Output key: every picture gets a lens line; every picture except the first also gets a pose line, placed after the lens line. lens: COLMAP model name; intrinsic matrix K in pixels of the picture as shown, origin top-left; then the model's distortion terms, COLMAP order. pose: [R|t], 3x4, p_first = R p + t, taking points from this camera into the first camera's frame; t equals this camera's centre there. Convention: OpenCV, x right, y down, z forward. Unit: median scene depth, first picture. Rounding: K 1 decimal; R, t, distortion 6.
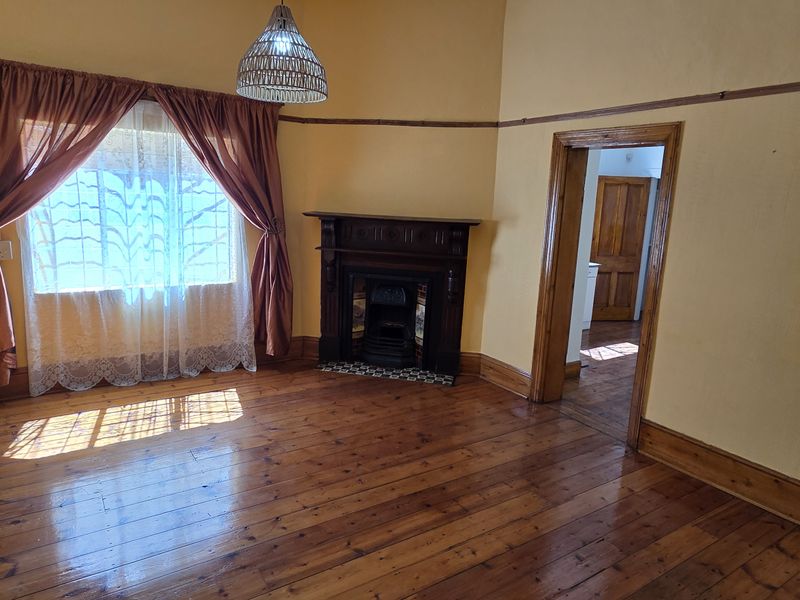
lens RADIAL K [[535.1, 0, 400.0], [0, 535.1, 300.0], [0, 0, 1]] dist [-0.001416, -0.000203]
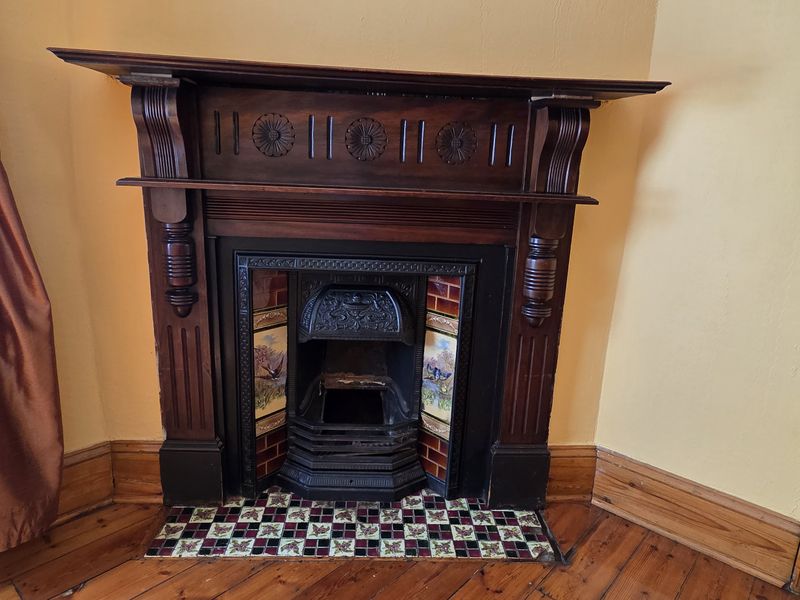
lens RADIAL K [[535.1, 0, 400.0], [0, 535.1, 300.0], [0, 0, 1]] dist [-0.001416, -0.000203]
pose [[0.970620, -0.062965, 0.232234, -0.074642], [0.052279, 0.997283, 0.051892, -0.035763], [-0.234871, -0.038226, 0.971275, 0.640181]]
